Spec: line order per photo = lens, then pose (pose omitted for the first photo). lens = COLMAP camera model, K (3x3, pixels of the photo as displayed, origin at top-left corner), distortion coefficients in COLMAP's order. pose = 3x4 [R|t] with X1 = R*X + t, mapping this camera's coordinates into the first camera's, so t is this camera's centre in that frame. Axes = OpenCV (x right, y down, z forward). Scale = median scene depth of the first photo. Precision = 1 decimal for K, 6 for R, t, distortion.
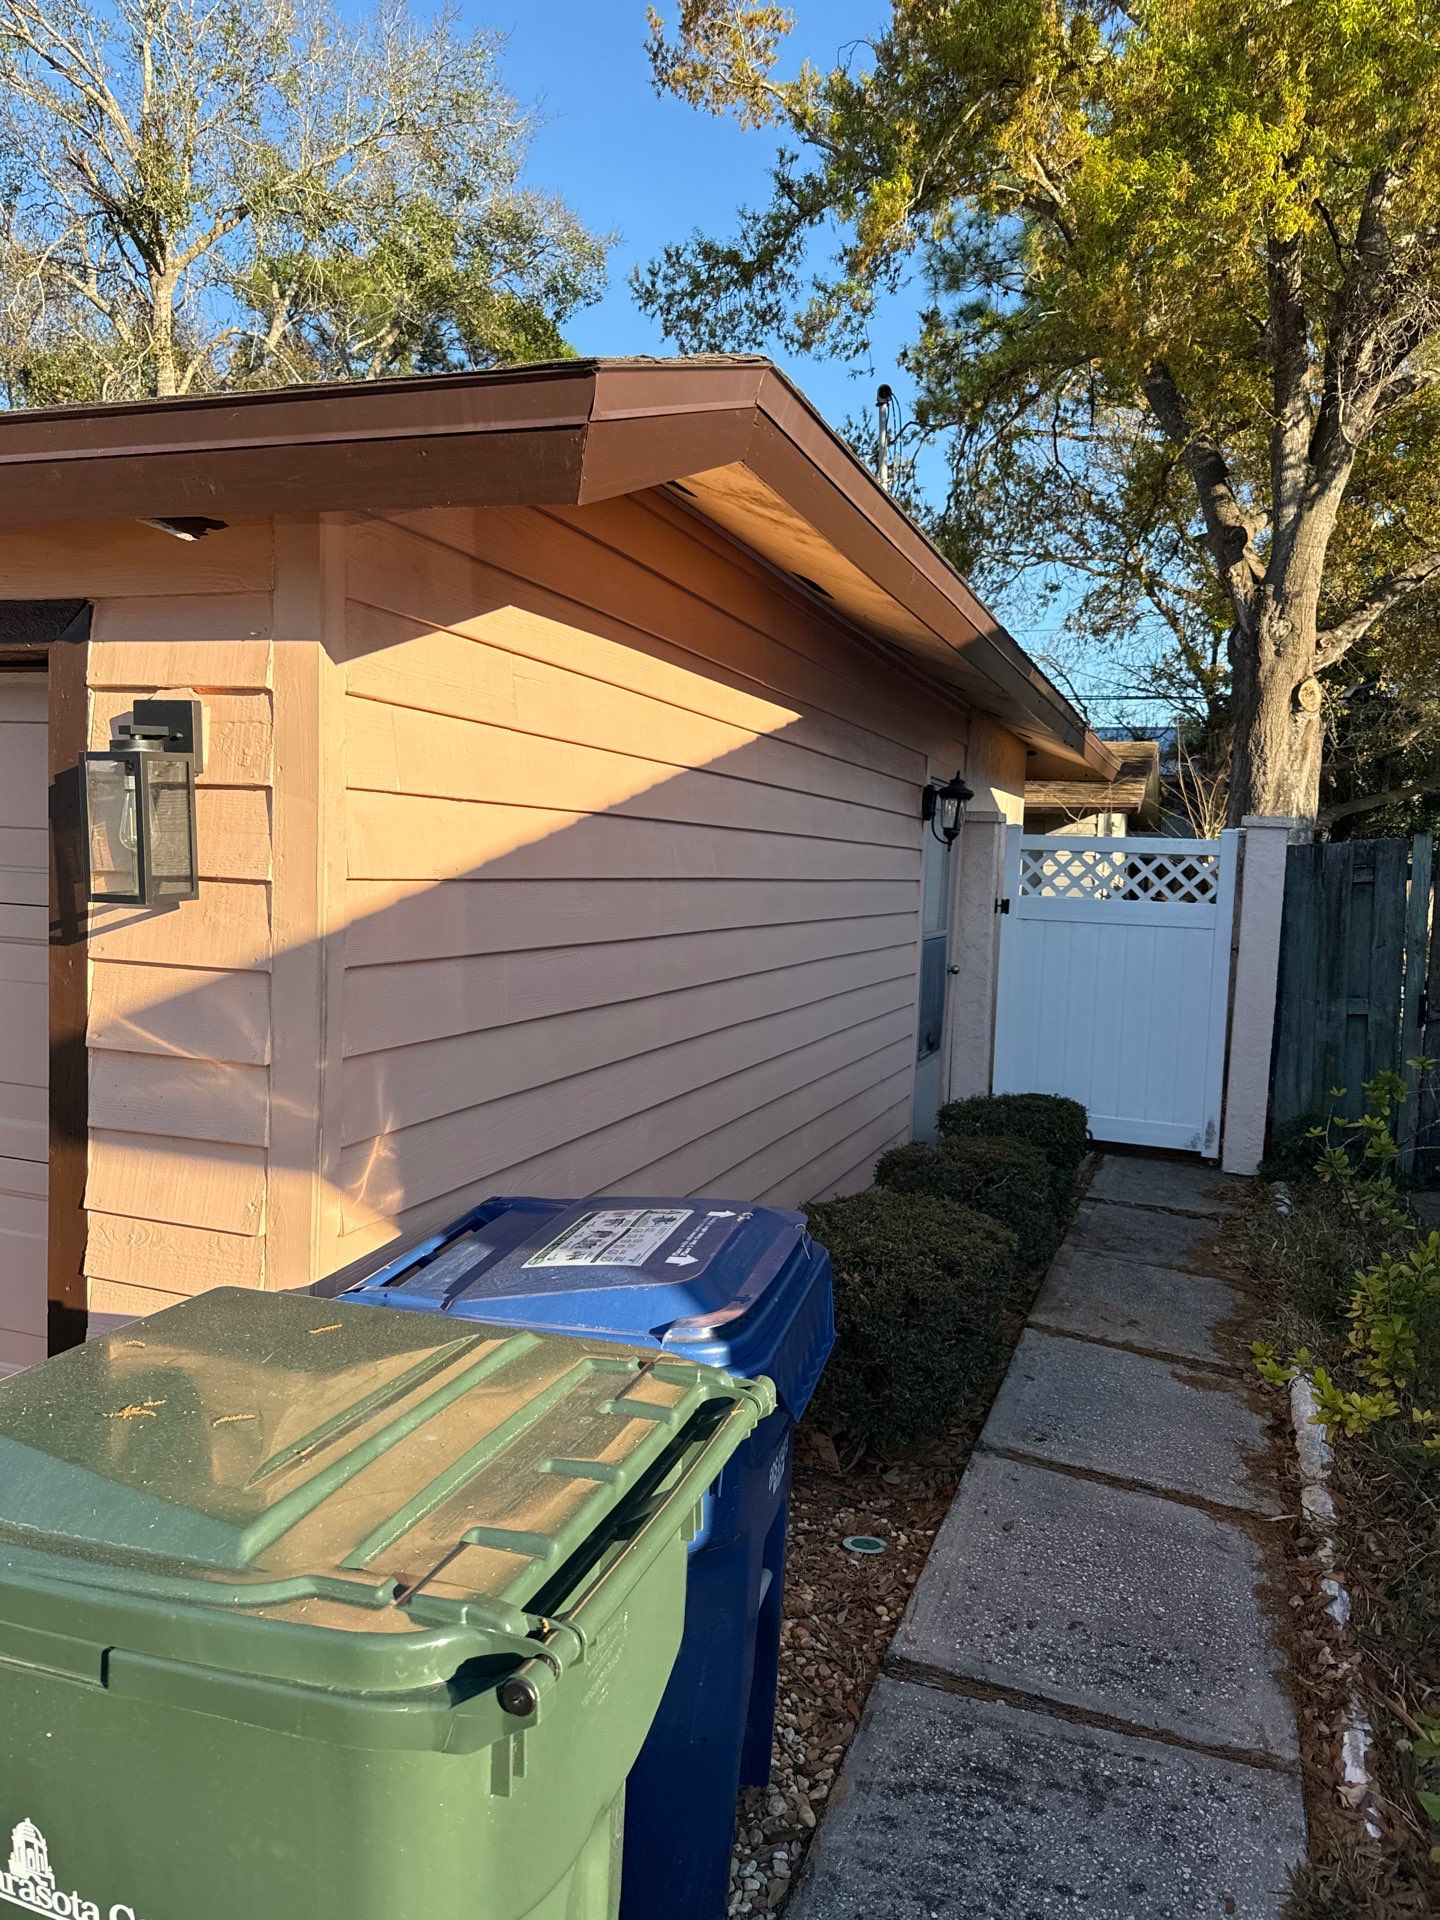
lens RADIAL K [[1355.9, 0, 715.4], [0, 1355.9, 940.0], [0, 0, 1]] dist [0.020910, -0.034288]
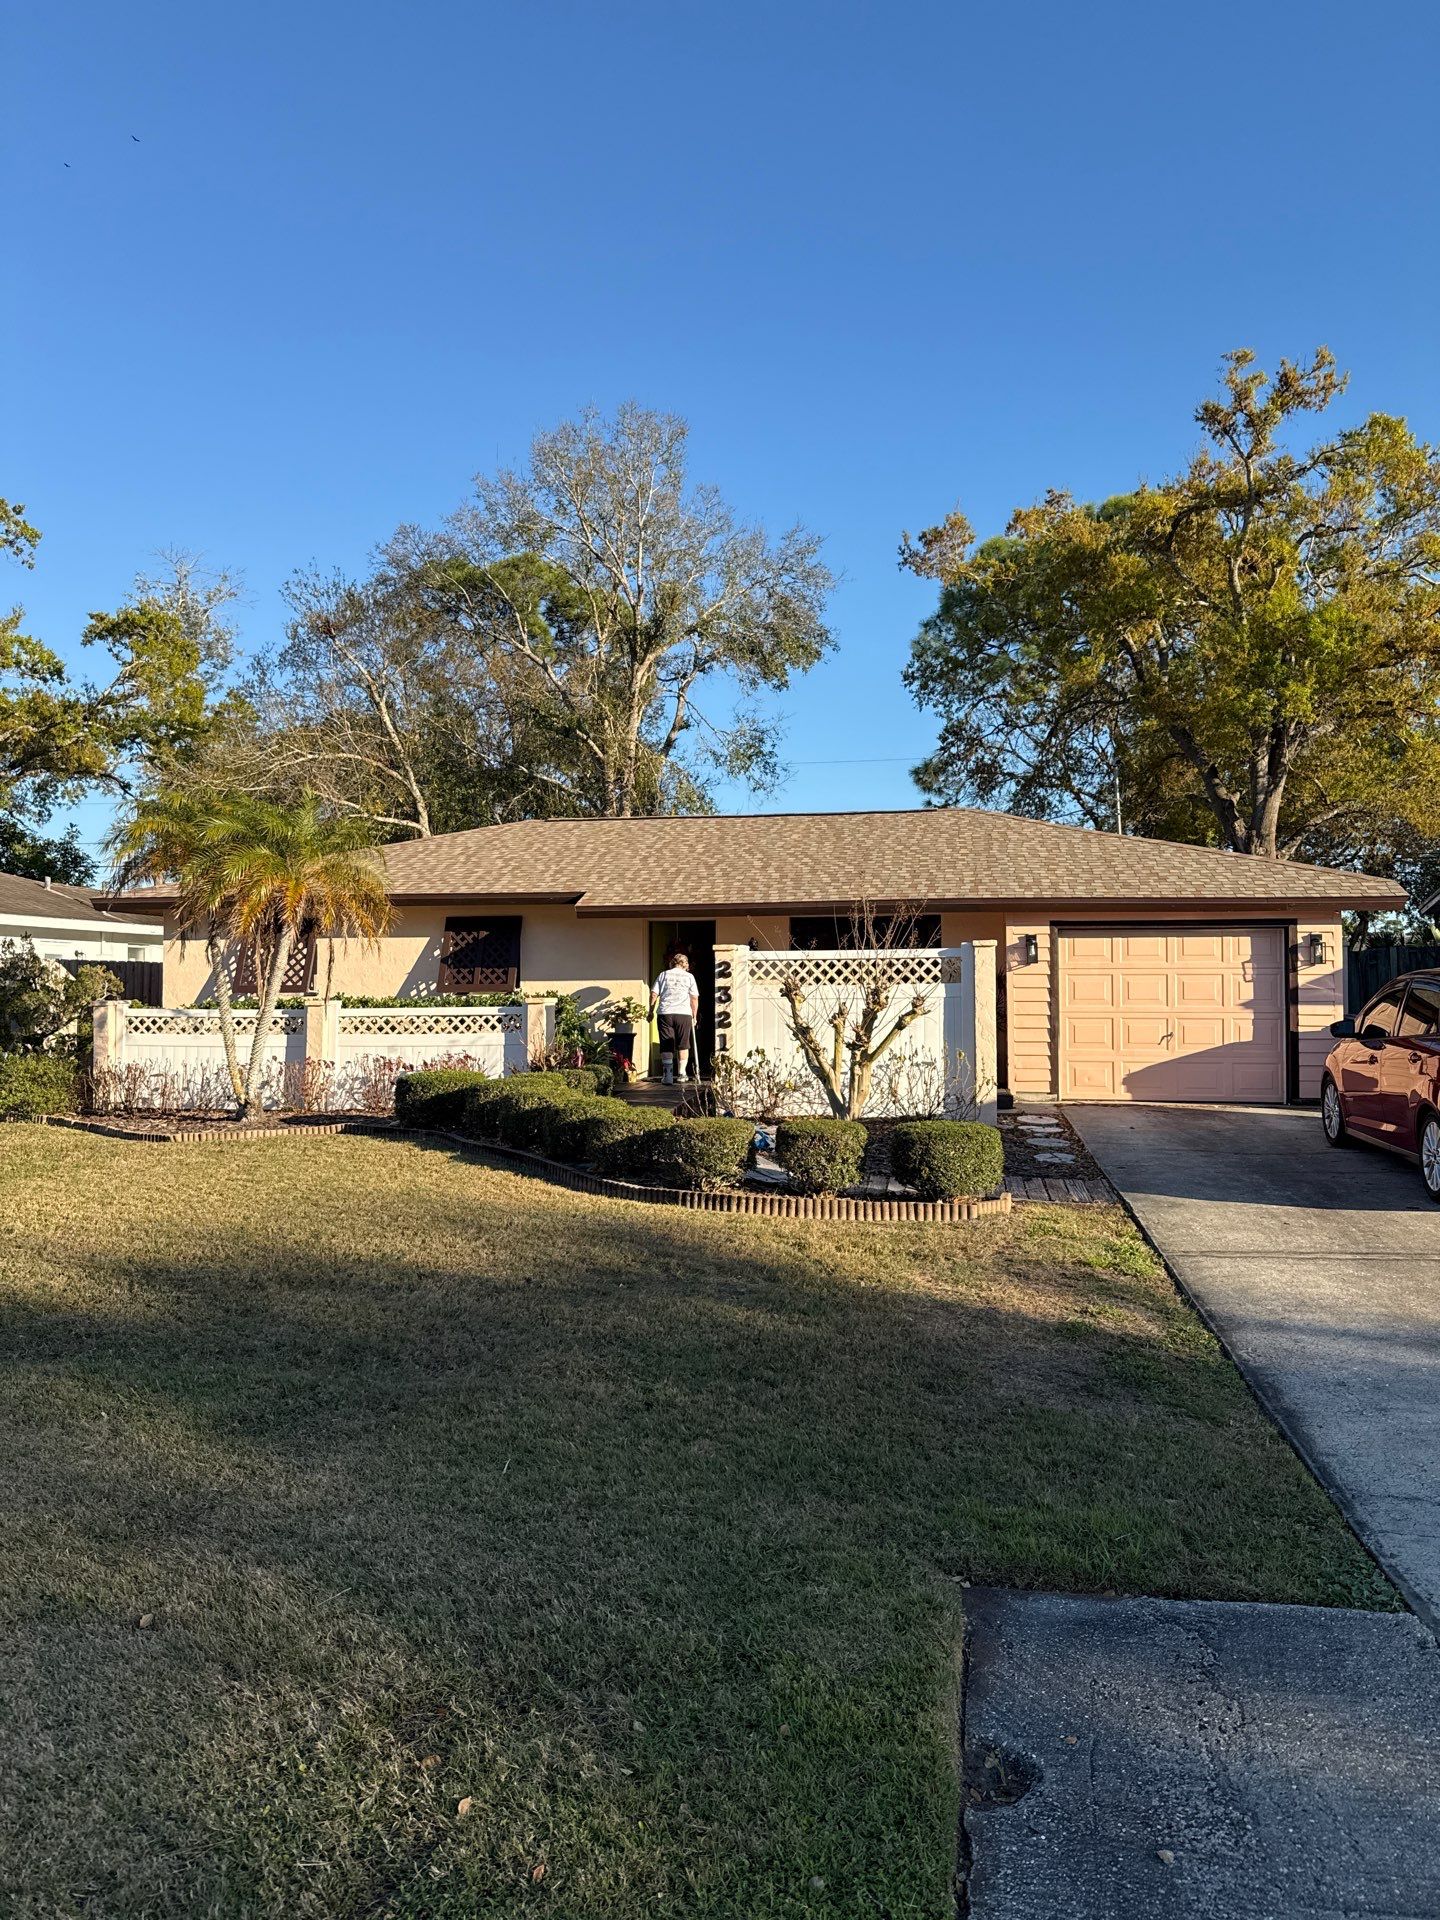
lens RADIAL K [[1355.9, 0, 715.4], [0, 1355.9, 940.0], [0, 0, 1]] dist [0.020910, -0.034288]
pose [[0.981808, -0.043299, 0.184874, -0.858711], [0.061530, 0.993665, -0.094041, 0.056535], [-0.179631, 0.103705, 0.978252, -0.946633]]
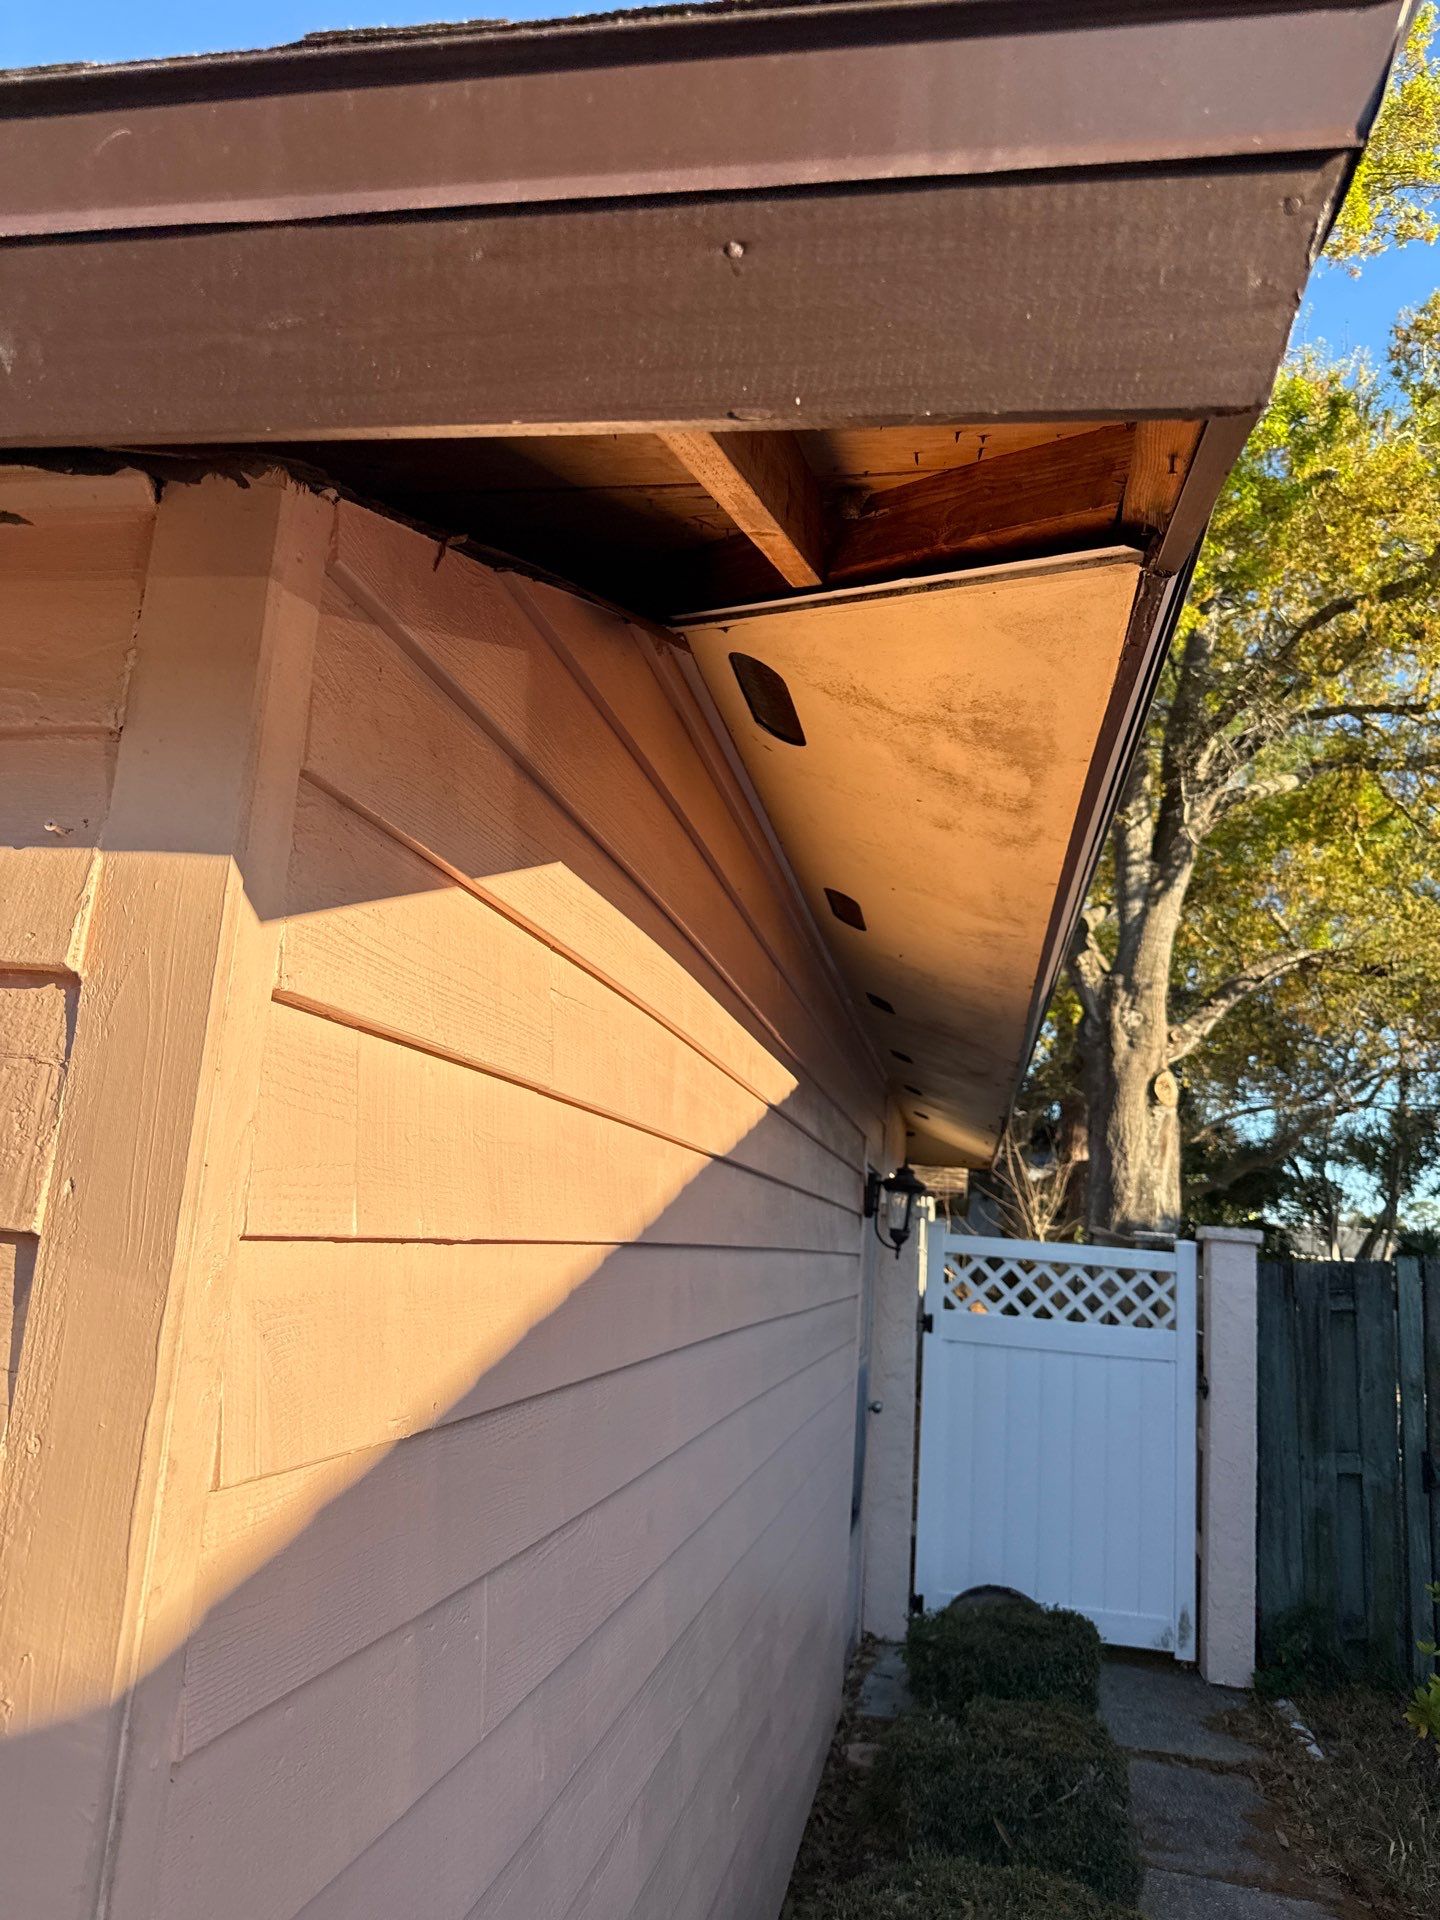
lens RADIAL K [[1355.9, 0, 715.4], [0, 1355.9, 940.0], [0, 0, 1]] dist [0.020910, -0.034288]
pose [[0.985127, 0.067626, 0.157958, -0.040319], [-0.023479, 0.963651, -0.266130, -0.018356], [-0.170214, 0.258463, 0.950907, 0.115363]]
